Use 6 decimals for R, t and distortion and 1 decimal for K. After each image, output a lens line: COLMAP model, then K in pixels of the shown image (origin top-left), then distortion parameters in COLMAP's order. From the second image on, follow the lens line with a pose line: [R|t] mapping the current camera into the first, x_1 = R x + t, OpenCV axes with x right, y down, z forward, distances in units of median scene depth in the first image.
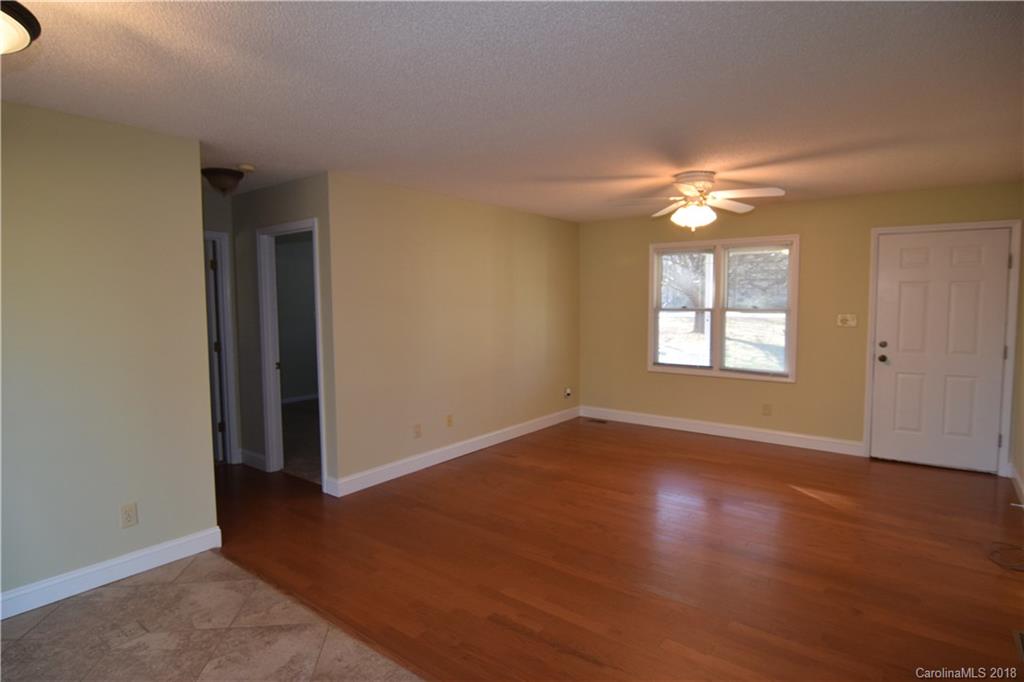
lens RADIAL K [[545.7, 0, 509.7], [0, 545.7, 332.7], [0, 0, 1]] dist [-0.016057, -0.006091]
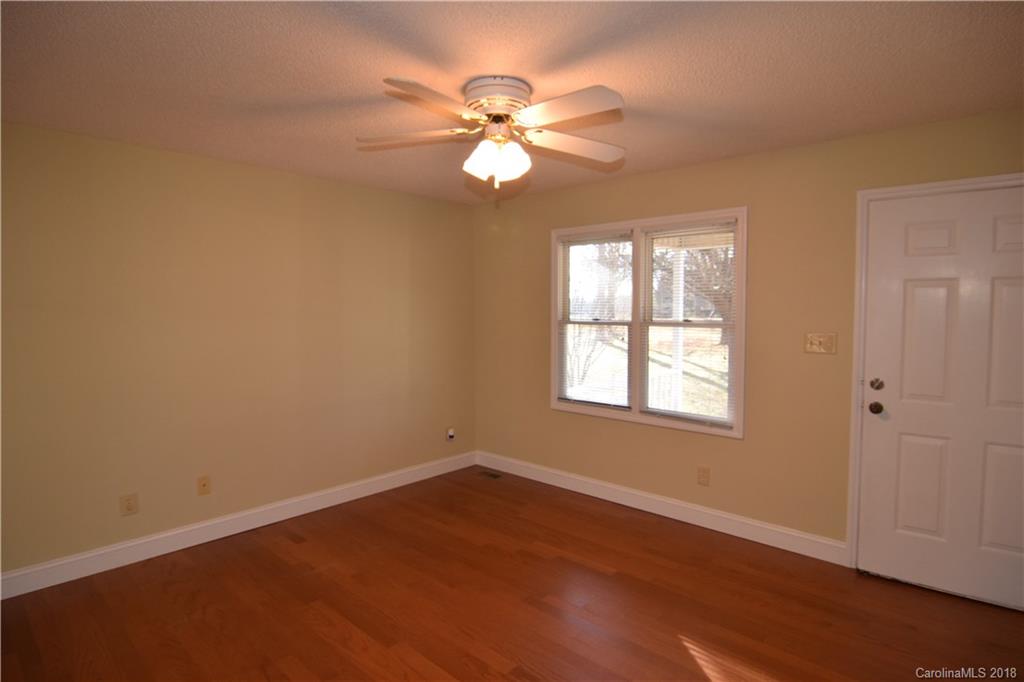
lens RADIAL K [[545.7, 0, 510.2], [0, 545.7, 332.0], [0, 0, 1]] dist [-0.016057, -0.006091]
pose [[0.996040, 0.006468, -0.088667, 0.313885], [-0.007842, 0.999854, -0.015163, -0.021888], [0.088556, 0.015798, 0.995946, 0.340699]]
